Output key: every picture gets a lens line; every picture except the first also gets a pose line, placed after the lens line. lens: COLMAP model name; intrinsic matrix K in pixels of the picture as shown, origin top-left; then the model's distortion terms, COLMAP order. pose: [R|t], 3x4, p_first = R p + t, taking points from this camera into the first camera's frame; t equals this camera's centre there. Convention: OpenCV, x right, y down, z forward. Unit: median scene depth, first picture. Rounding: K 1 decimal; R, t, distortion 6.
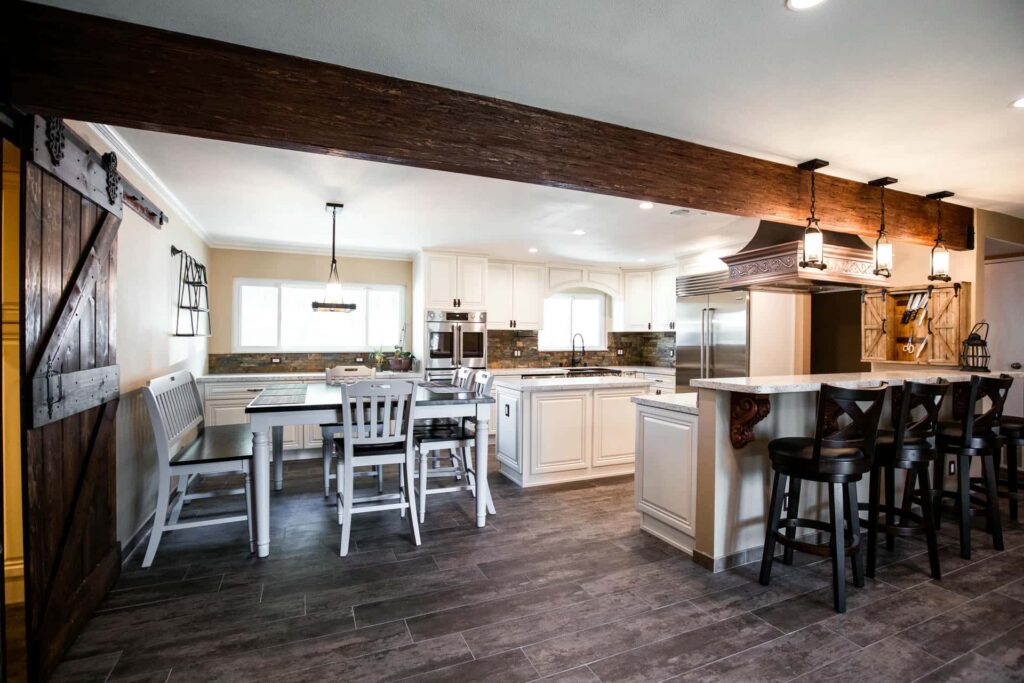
lens RADIAL K [[482.3, 0, 504.5], [0, 482.3, 340.6], [0, 0, 1]] dist [-0.049502, 0.017644]
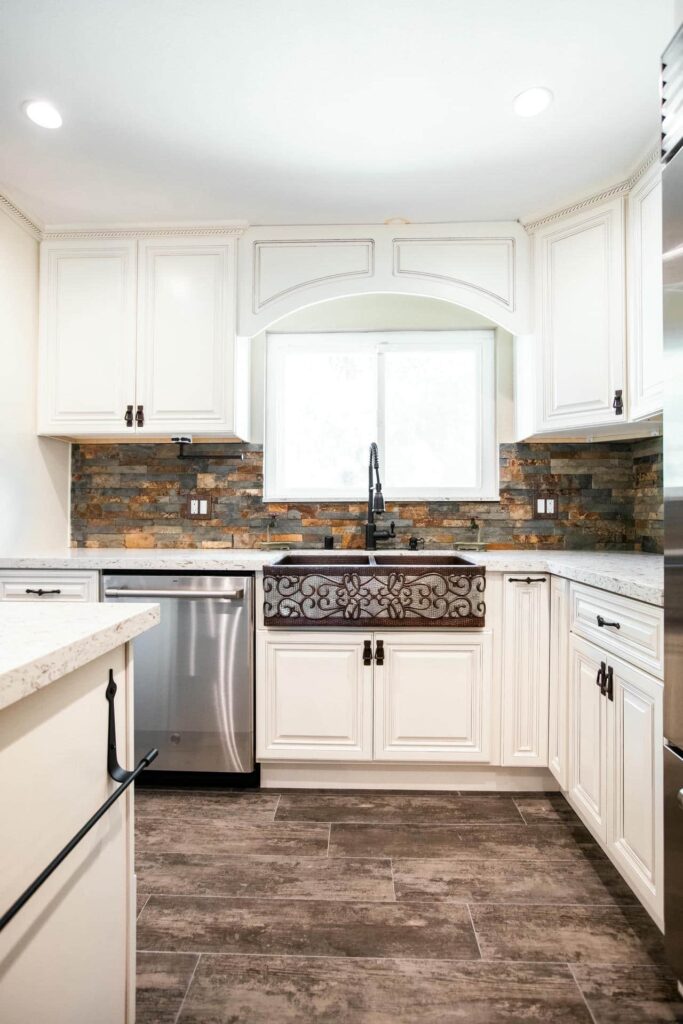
lens RADIAL K [[544.3, 0, 346.7], [0, 544.3, 513.5], [0, 0, 1]] dist [-0.052222, 0.035765]
pose [[0.909785, -0.005481, -0.415044, 0.339563], [0.001470, 0.999949, -0.009983, 0.040803], [0.415077, 0.008473, 0.909747, 0.781680]]
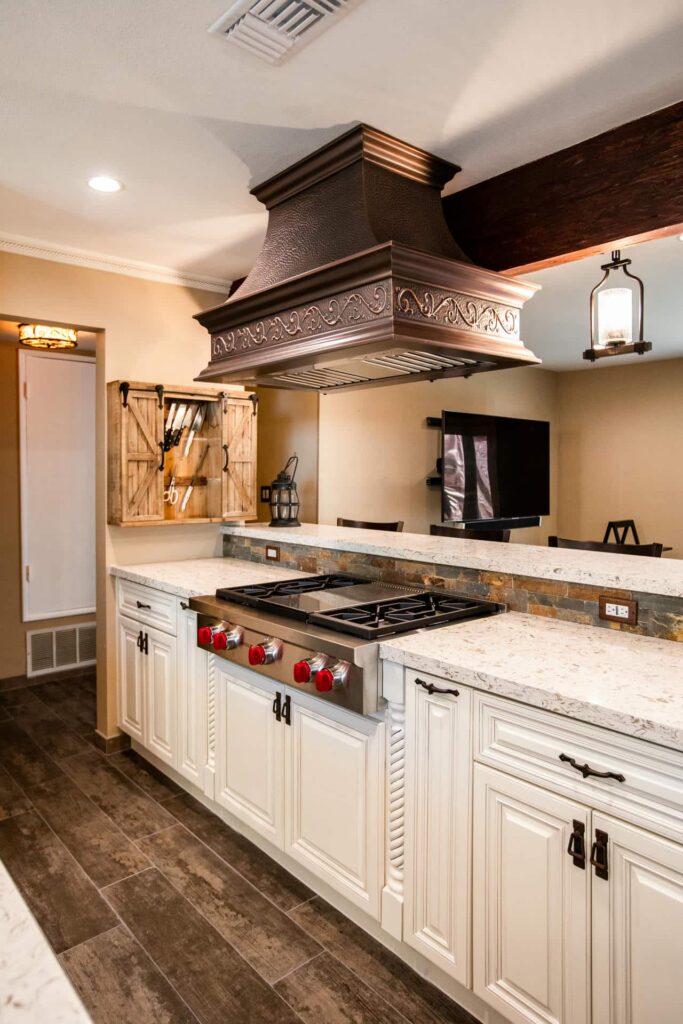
lens RADIAL K [[655.6, 0, 340.8], [0, 655.6, 486.6], [0, 0, 1]] dist [-0.004759, 0.002639]
pose [[-0.313431, -0.027466, 0.949214, 0.019872], [0.000818, 0.999573, 0.029194, -0.013142], [-0.949611, 0.009927, -0.313275, 0.744580]]
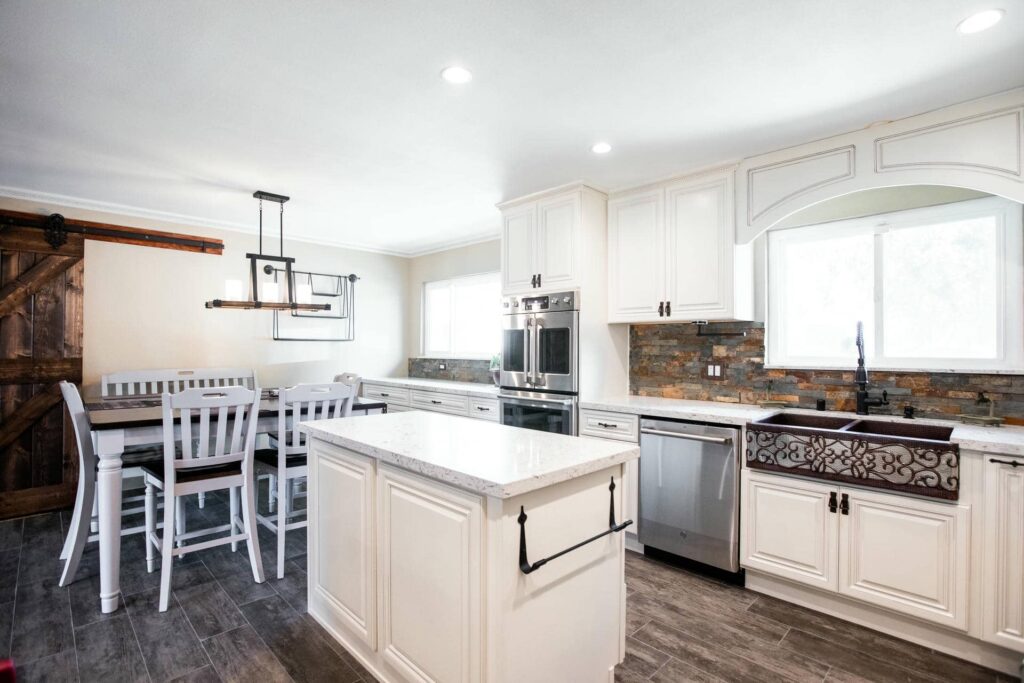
lens RADIAL K [[494.3, 0, 516.1], [0, 494.3, 341.9], [0, 0, 1]] dist [-0.055665, 0.020877]
pose [[0.373487, -0.013894, -0.927531, 0.467679], [-0.005324, 0.999839, -0.017120, 0.008713], [0.927620, 0.011332, 0.373353, 0.731110]]
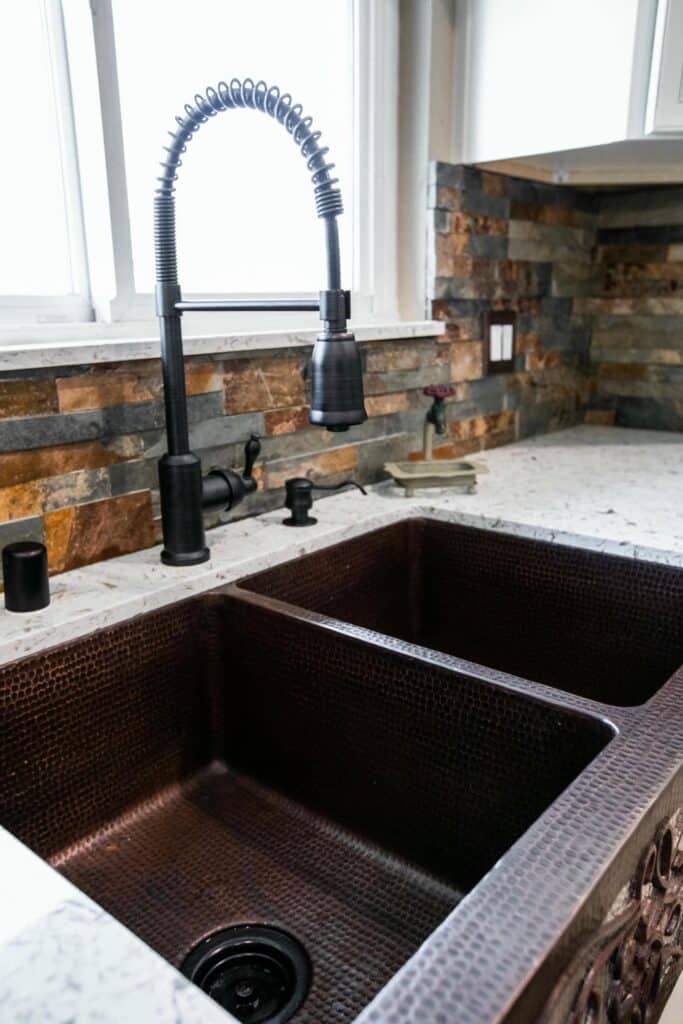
lens RADIAL K [[787.3, 0, 341.5], [0, 787.3, 512.0], [0, 0, 1]] dist [0.007363, 0.002121]
pose [[0.886215, -0.134910, 0.443196, 0.129562], [0.018189, 0.966054, 0.257700, 0.016149], [-0.462917, -0.220316, 0.858585, 1.044866]]
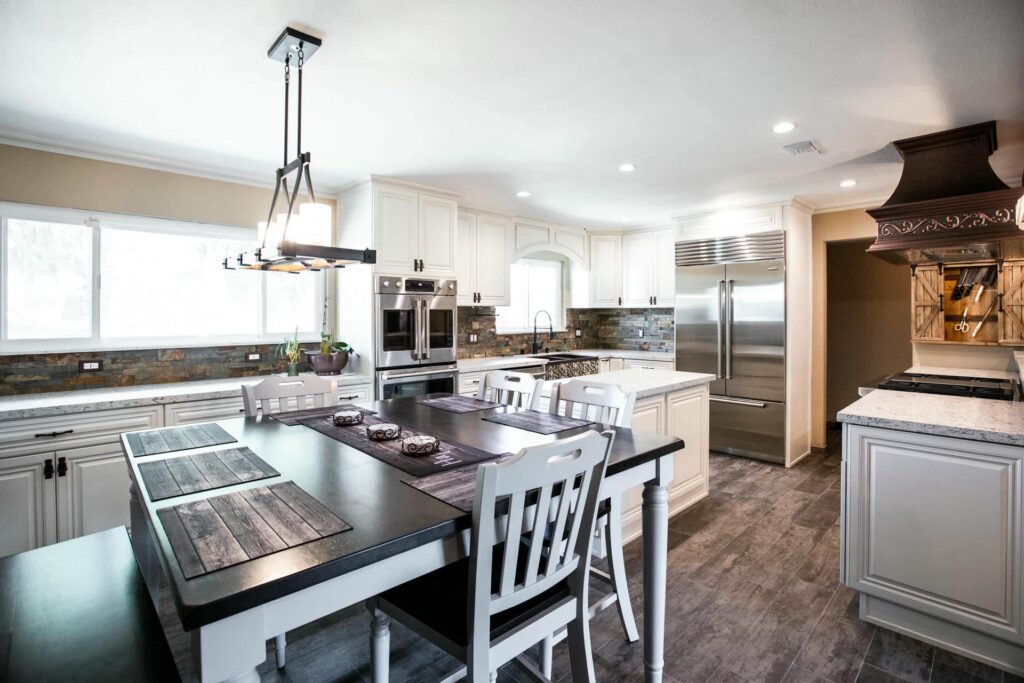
lens RADIAL K [[486.9, 0, 516.8], [0, 486.9, 316.4], [0, 0, 1]] dist [-0.054762, 0.018370]
pose [[0.930119, -0.007778, 0.367177, -0.210526], [0.006926, 0.999969, 0.003636, -0.010158], [-0.367194, -0.000838, 0.930144, 0.324239]]
